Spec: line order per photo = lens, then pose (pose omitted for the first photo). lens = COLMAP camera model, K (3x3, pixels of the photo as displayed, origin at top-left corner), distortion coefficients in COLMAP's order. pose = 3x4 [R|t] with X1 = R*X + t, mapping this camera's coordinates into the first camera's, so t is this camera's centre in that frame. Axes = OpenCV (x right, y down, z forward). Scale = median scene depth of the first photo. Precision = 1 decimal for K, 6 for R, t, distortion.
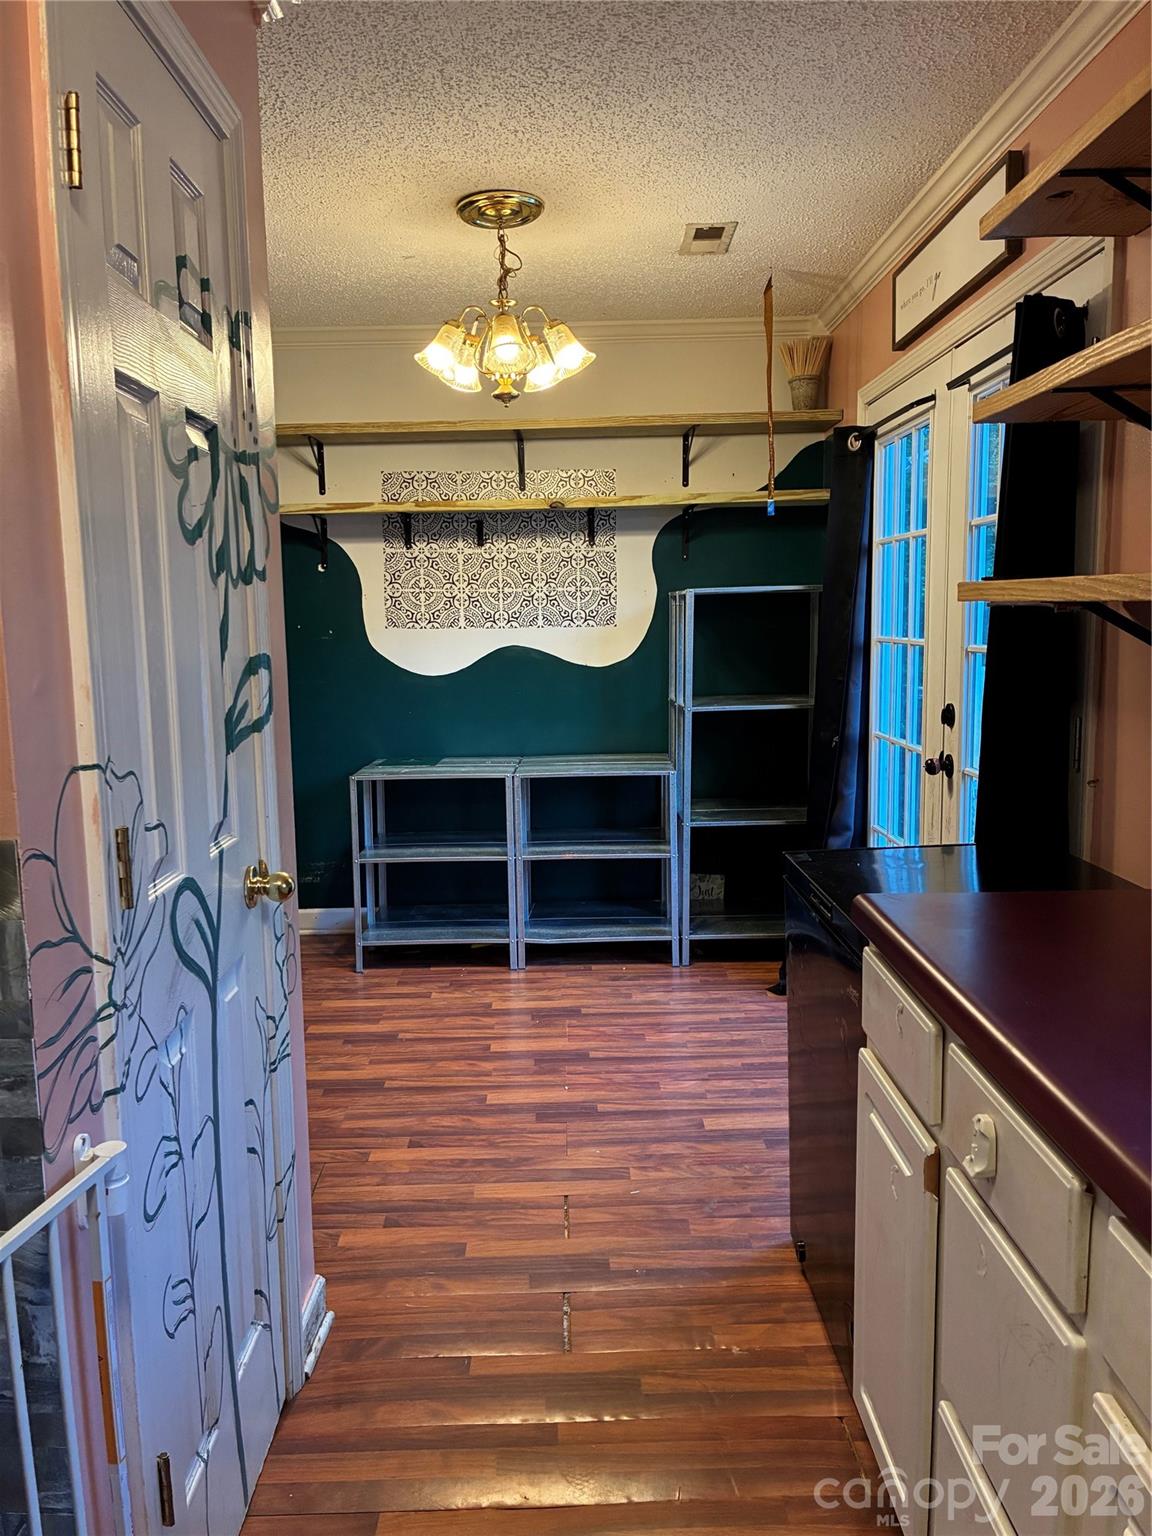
lens RADIAL K [[1164.9, 0, 576.0], [0, 1164.9, 768.0], [0, 0, 1]] dist [0.057697, -0.054772]
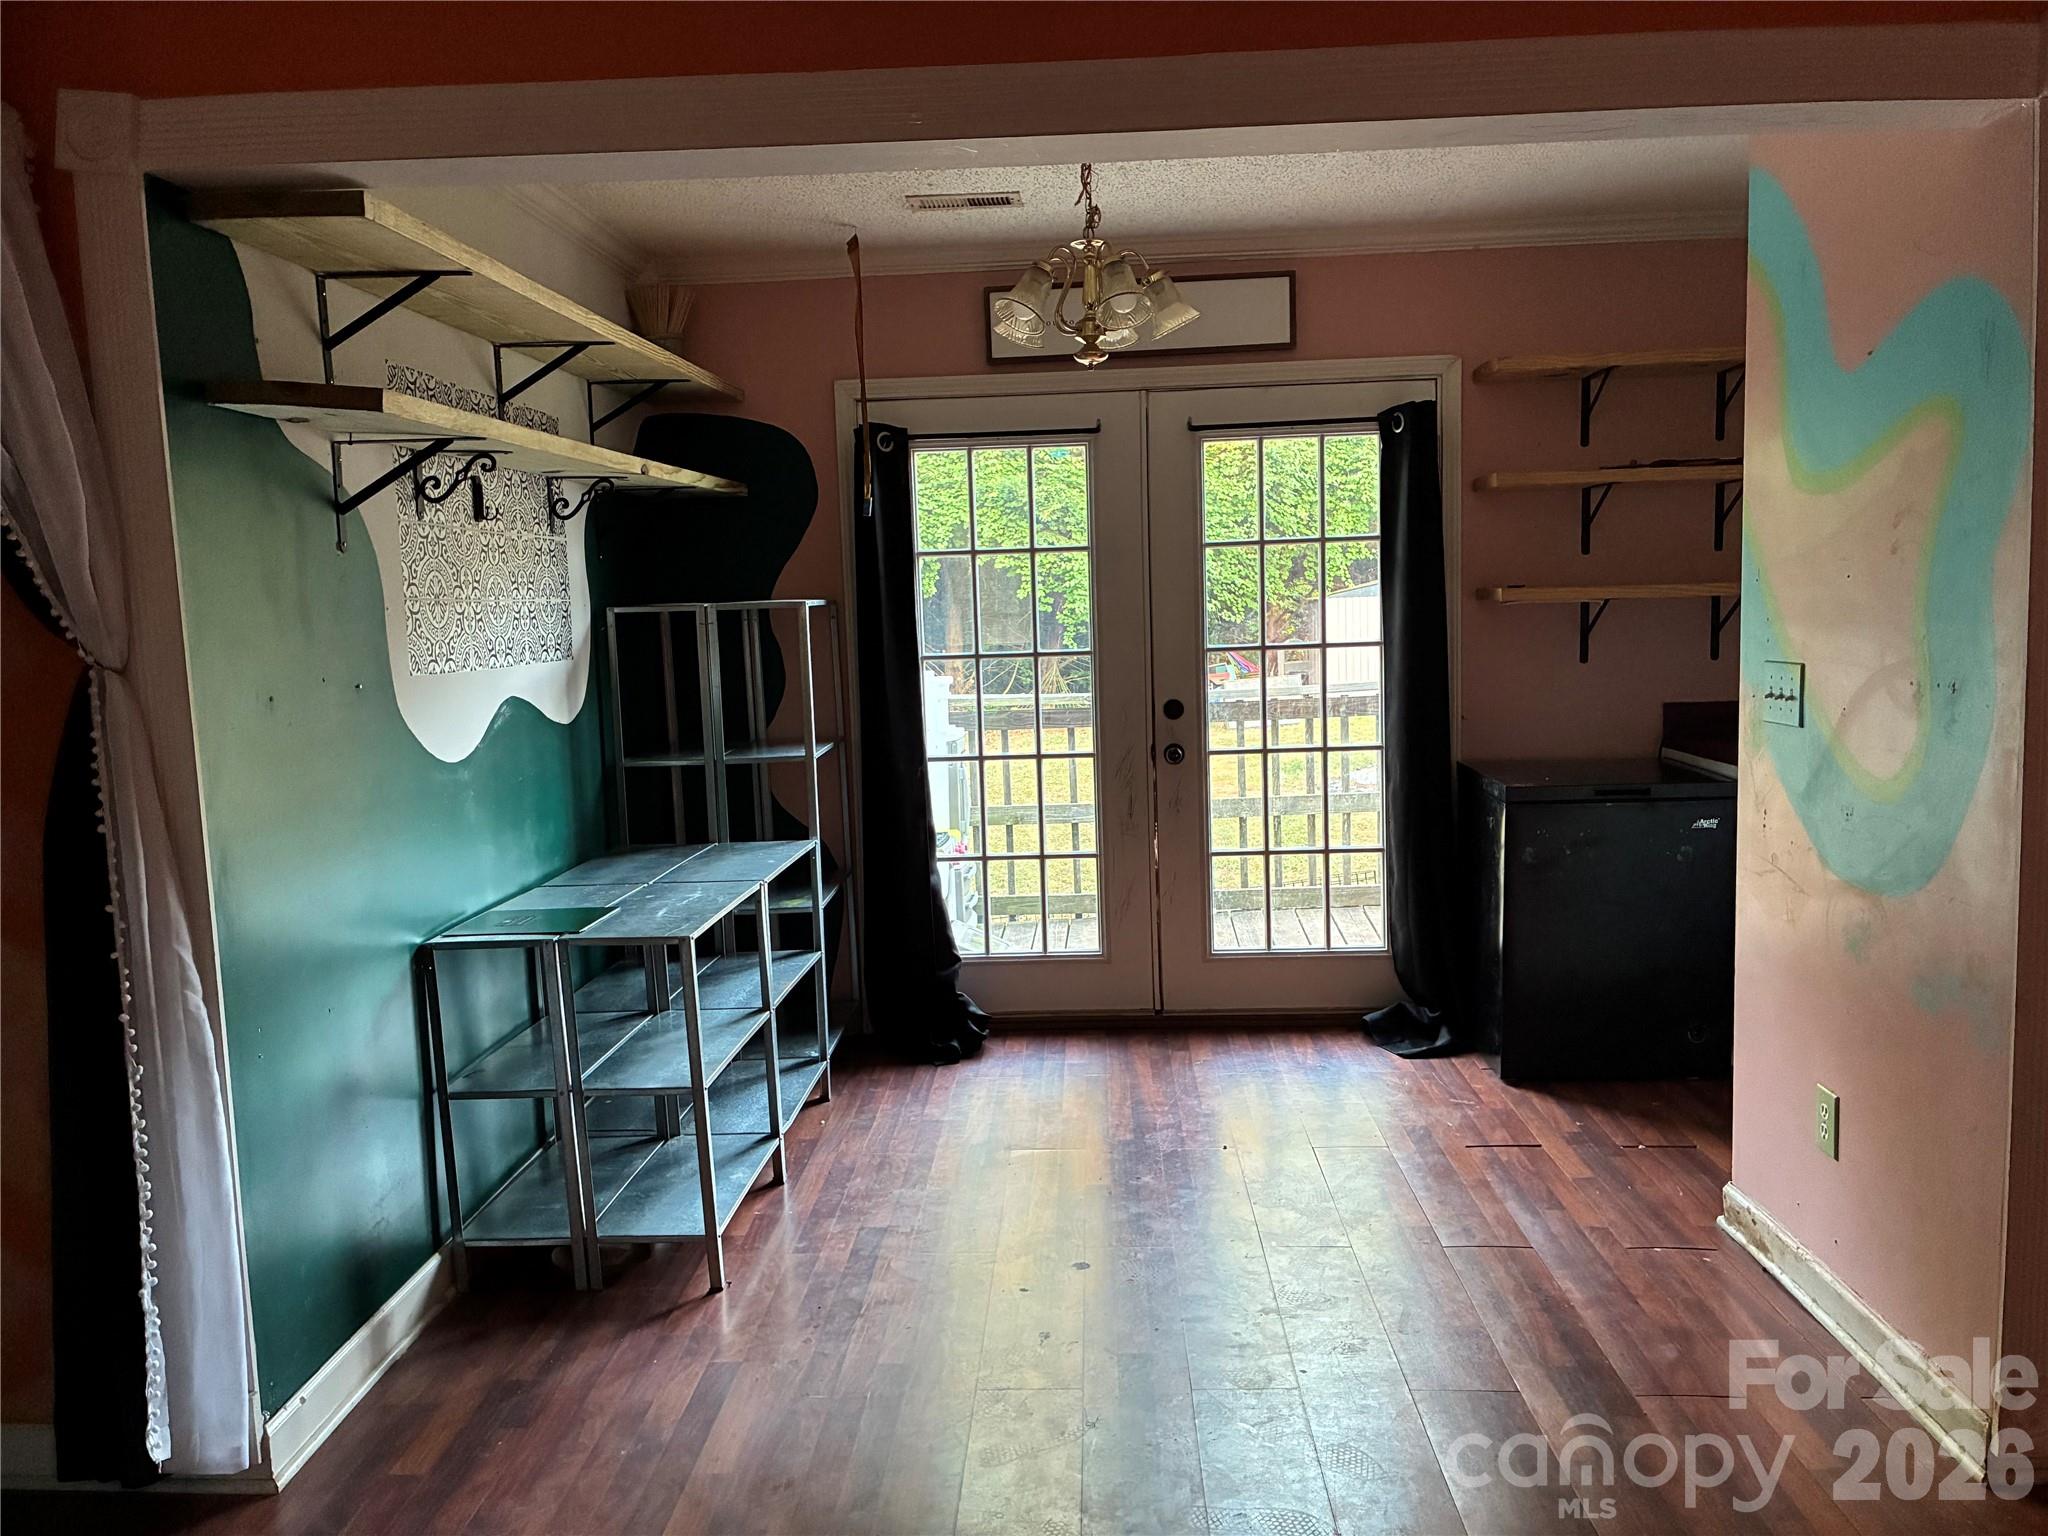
lens RADIAL K [[1553.2, 0, 1038.8], [0, 1553.2, 776.7], [0, 0, 1]] dist [0.057697, -0.054772]
pose [[0.051254, -0.098581, 0.993808, -1.113864], [0.164693, 0.982326, 0.088948, -0.128019], [-0.985012, 0.159114, 0.066584, 0.965371]]
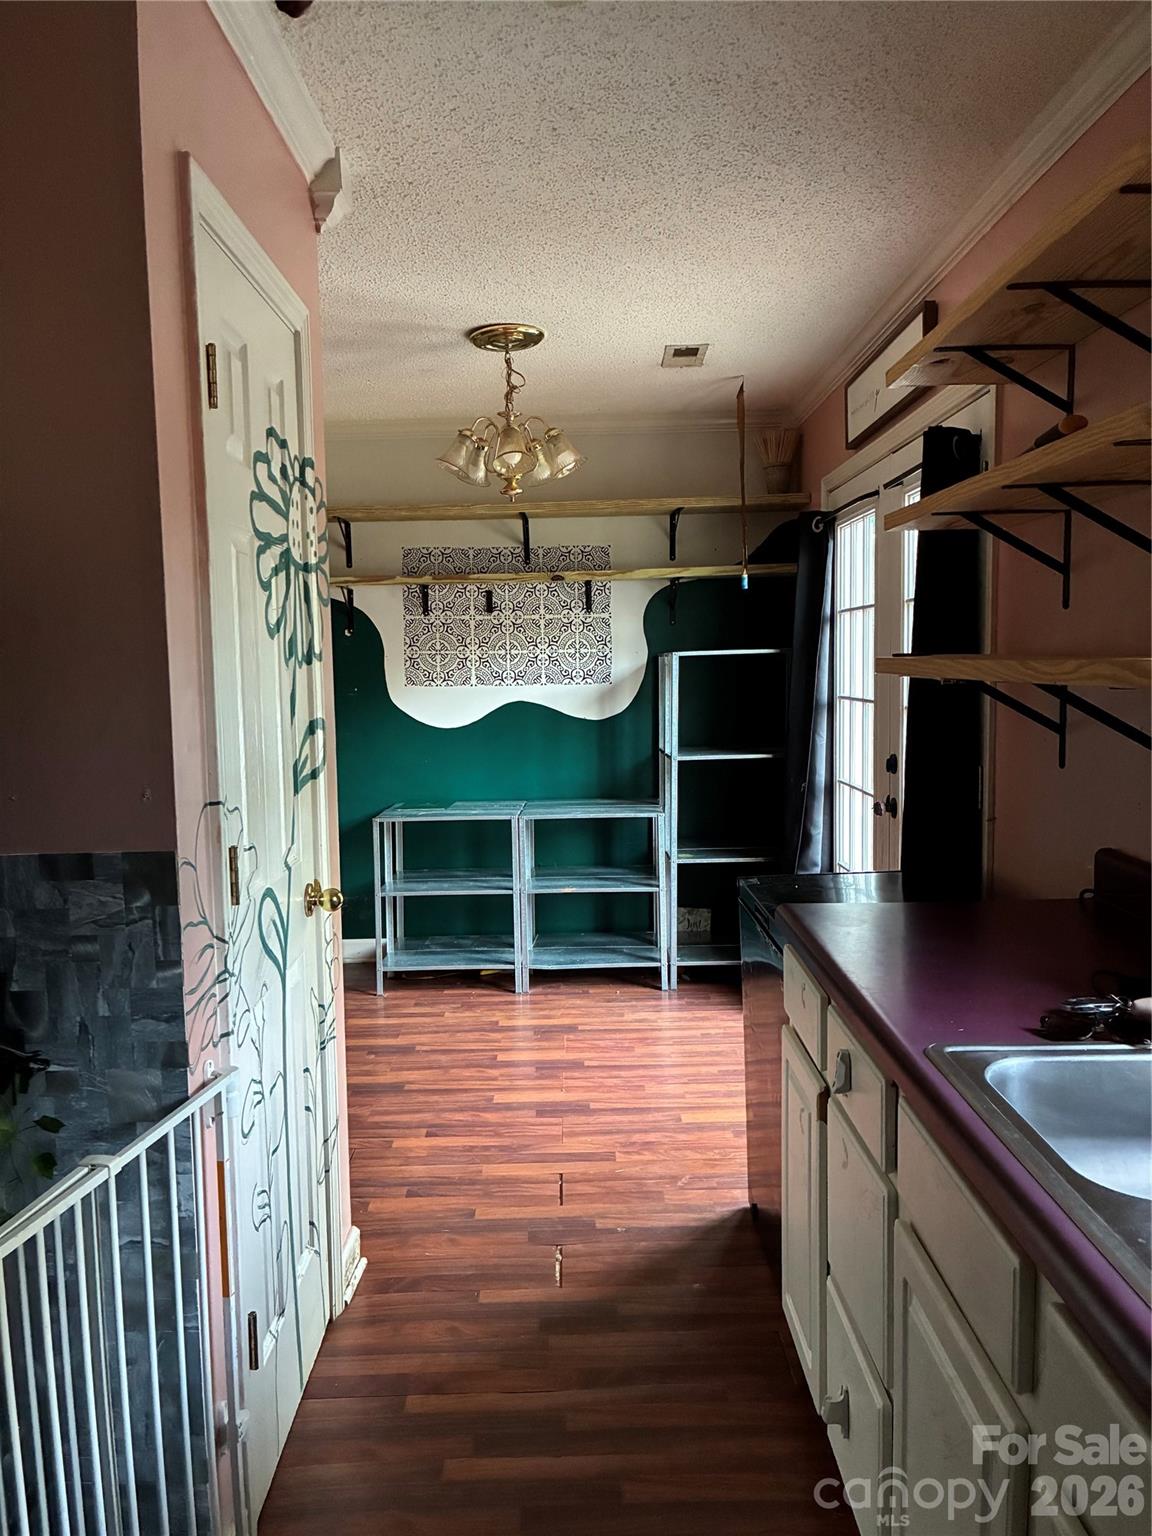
lens RADIAL K [[1158.3, 0, 570.4], [0, 1158.3, 767.5], [0, 0, 1]] dist [0.086187, -0.059013]
pose [[0.999919, -0.000750, -0.012693, 0.012741], [0.000234, 0.999175, -0.040615, 0.004614], [0.012713, 0.040609, 0.999094, -0.143946]]
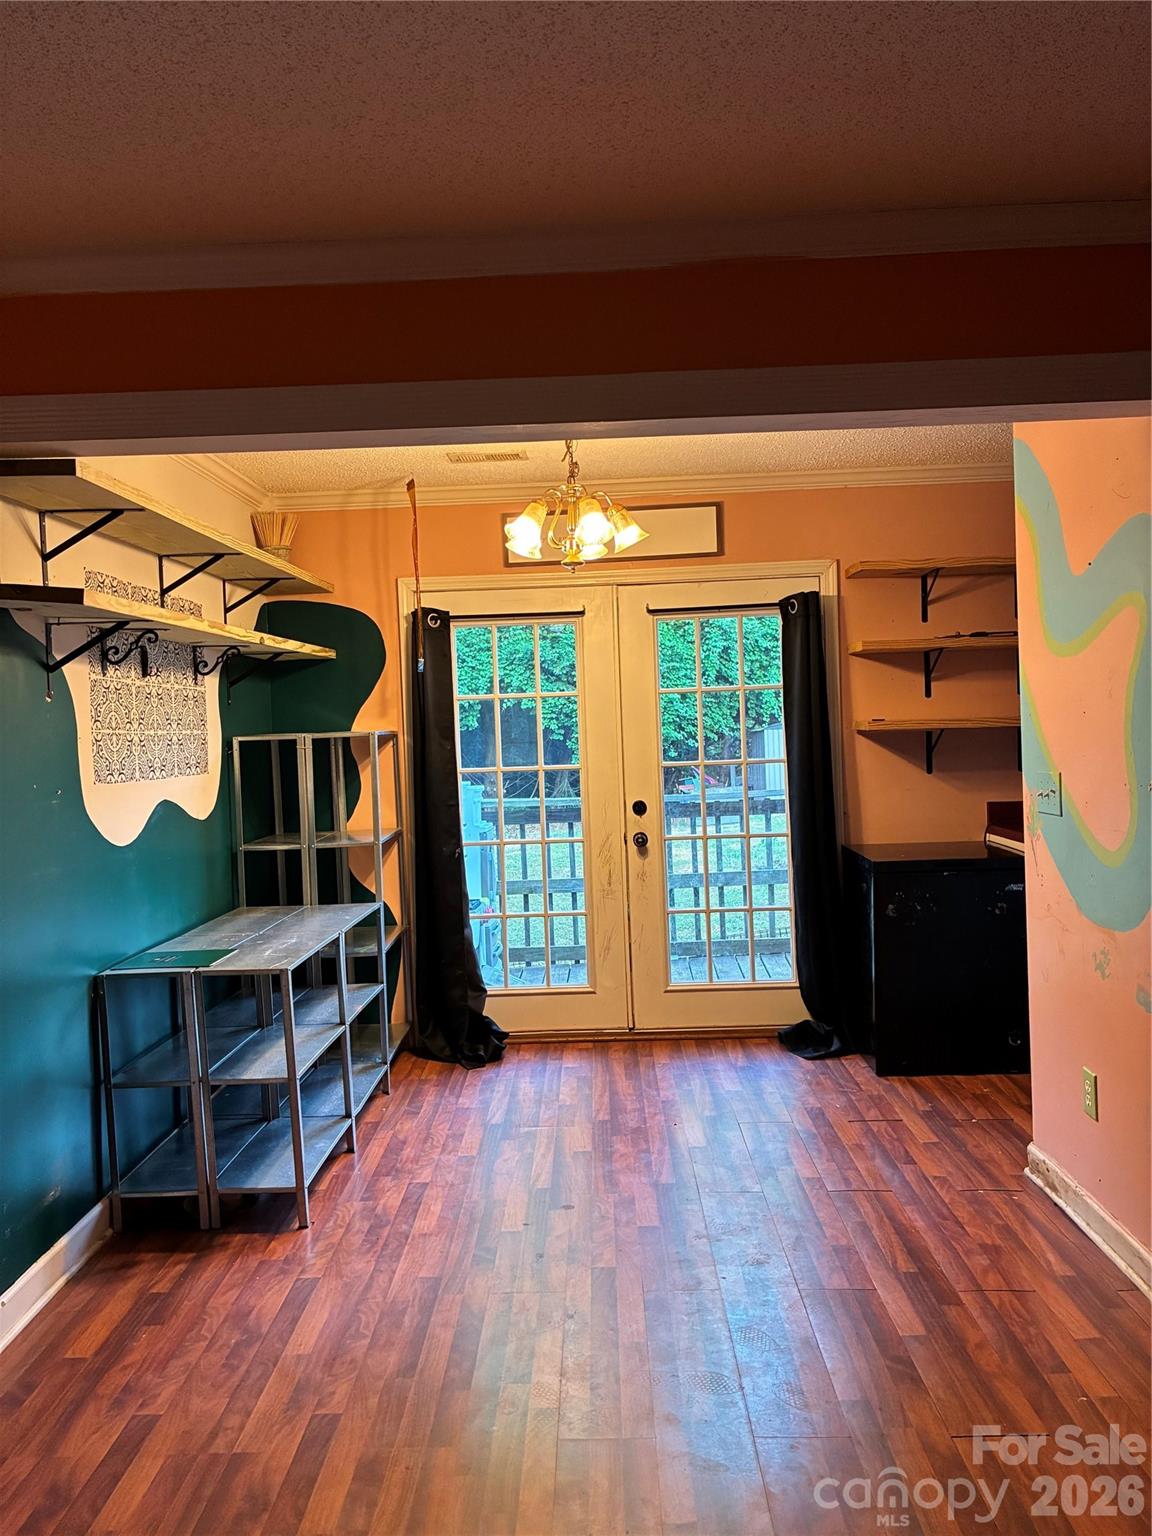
lens RADIAL K [[1164.9, 0, 576.0], [0, 1164.9, 768.0], [0, 0, 1]] dist [0.057697, -0.054772]
pose [[0.034668, -0.016459, 0.999263, -1.179421], [0.168543, 0.985639, 0.010387, -0.121140], [-0.985084, 0.168059, 0.036944, 0.945001]]
